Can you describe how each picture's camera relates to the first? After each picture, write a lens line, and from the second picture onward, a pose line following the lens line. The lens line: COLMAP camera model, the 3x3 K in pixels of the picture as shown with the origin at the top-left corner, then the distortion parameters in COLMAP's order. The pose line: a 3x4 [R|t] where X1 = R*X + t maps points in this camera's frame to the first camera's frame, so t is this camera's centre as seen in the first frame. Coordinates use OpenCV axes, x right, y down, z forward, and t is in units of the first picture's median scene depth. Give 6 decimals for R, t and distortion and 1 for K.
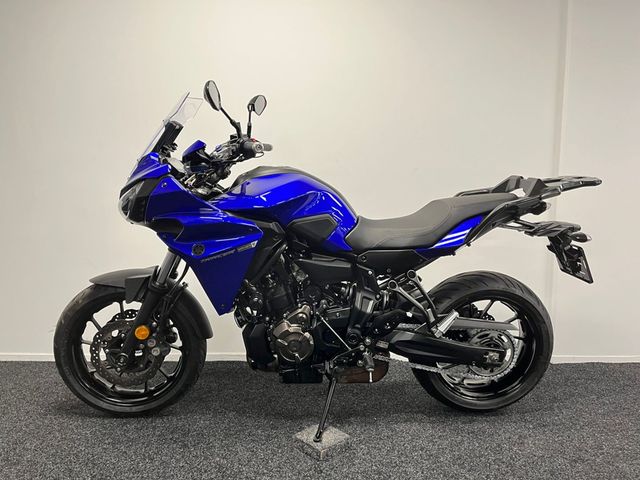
lens RADIAL K [[483.2, 0, 318.1], [0, 483.2, 238.4], [0, 0, 1]] dist [0.094332, -0.125600]
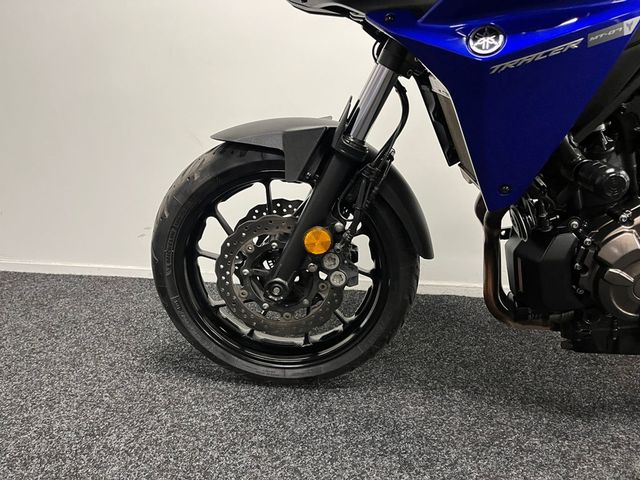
lens RADIAL K [[486.4, 0, 319.9], [0, 486.4, 243.3], [0, 0, 1]] dist [0.082925, -0.106438]
pose [[0.990741, 0.040748, -0.129505, -0.278317], [-0.018334, 0.985314, 0.169763, 0.104854], [0.134521, -0.165816, 0.976939, 0.487215]]
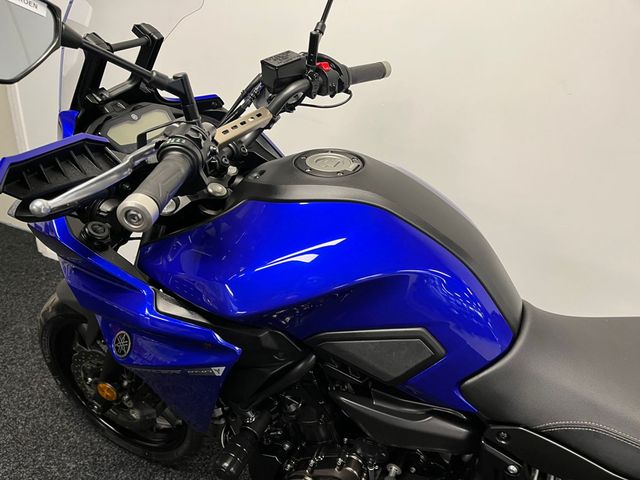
lens RADIAL K [[486.4, 0, 319.9], [0, 486.4, 243.3], [0, 0, 1]] dist [0.082925, -0.106438]
pose [[0.882235, 0.249722, -0.399125, 0.081750], [-0.097502, 0.926272, 0.364023, -0.228813], [0.460603, -0.282238, 0.841538, 0.614896]]
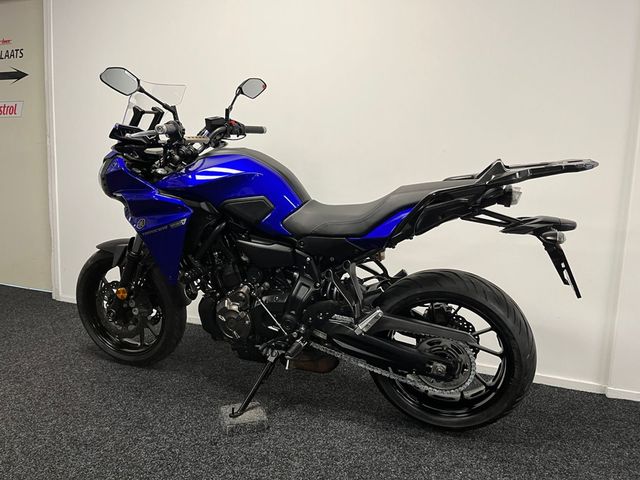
lens RADIAL K [[486.4, 0, 319.9], [0, 486.4, 243.3], [0, 0, 1]] dist [0.082925, -0.106438]
pose [[0.912668, 0.074120, -0.401924, 0.499573], [-0.057676, 0.996934, 0.052878, -0.012821], [0.404611, -0.025079, 0.914145, 0.123352]]
